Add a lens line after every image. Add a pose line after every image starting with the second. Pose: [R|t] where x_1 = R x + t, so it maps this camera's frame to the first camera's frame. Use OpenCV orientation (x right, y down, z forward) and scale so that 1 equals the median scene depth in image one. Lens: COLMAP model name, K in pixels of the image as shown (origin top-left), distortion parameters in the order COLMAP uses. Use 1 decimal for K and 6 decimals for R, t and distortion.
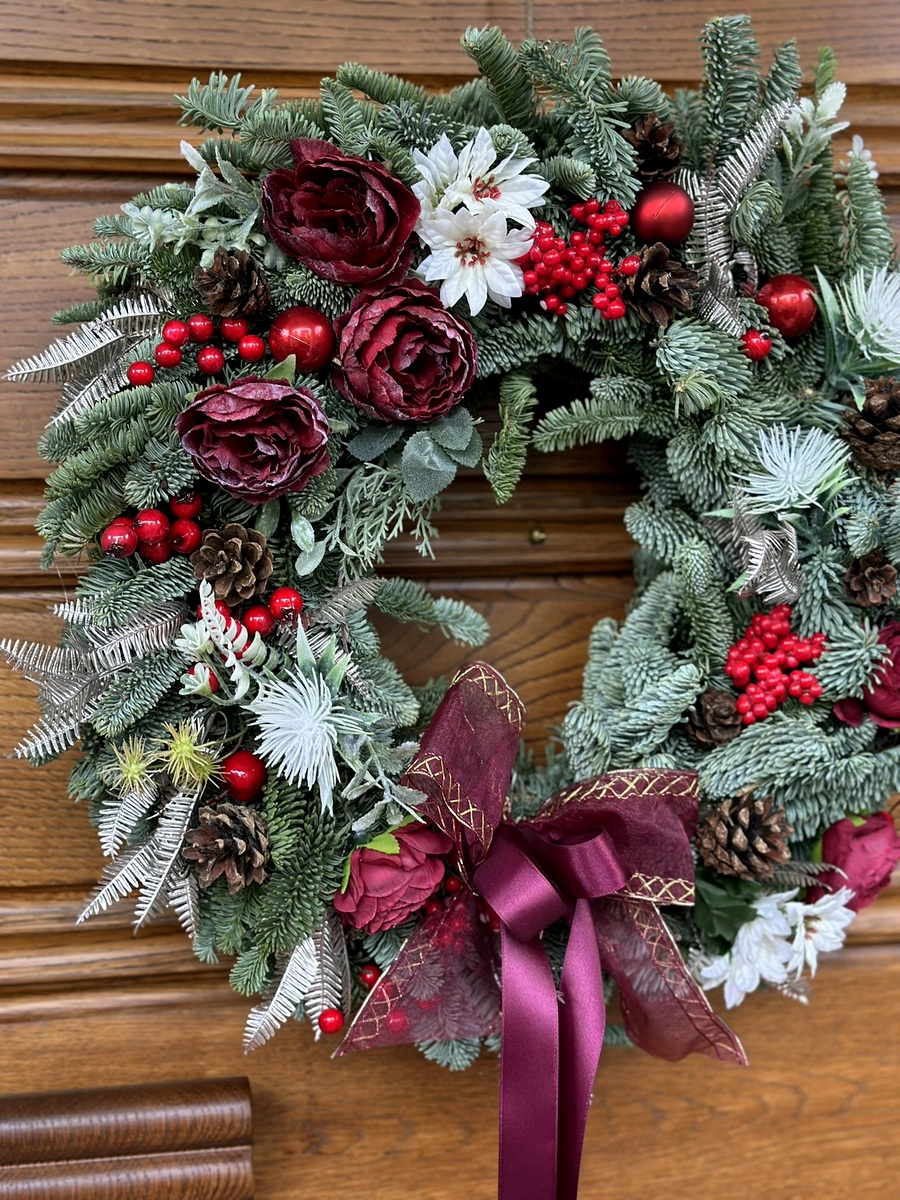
lens RADIAL K [[1689.5, 0, 450.0], [0, 1689.5, 600.0], [0, 0, 1]] dist [0.122493, -0.028838]
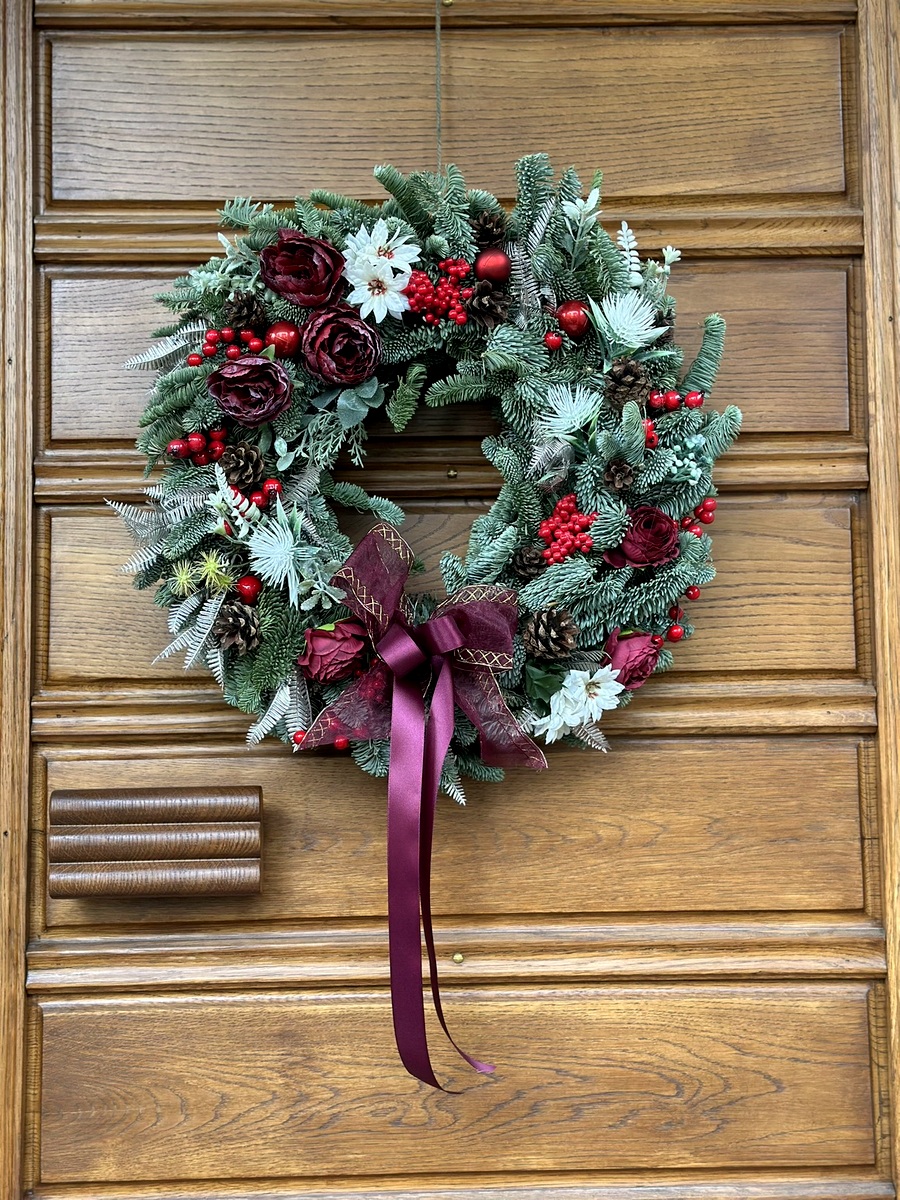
lens RADIAL K [[1689.5, 0, 450.0], [0, 1689.5, 600.0], [0, 0, 1]] dist [0.122493, -0.028838]
pose [[0.987893, -0.006545, -0.155001, 0.353983], [-0.009947, 0.994382, -0.105386, 0.298907], [0.154820, 0.105652, 0.982277, -0.677492]]
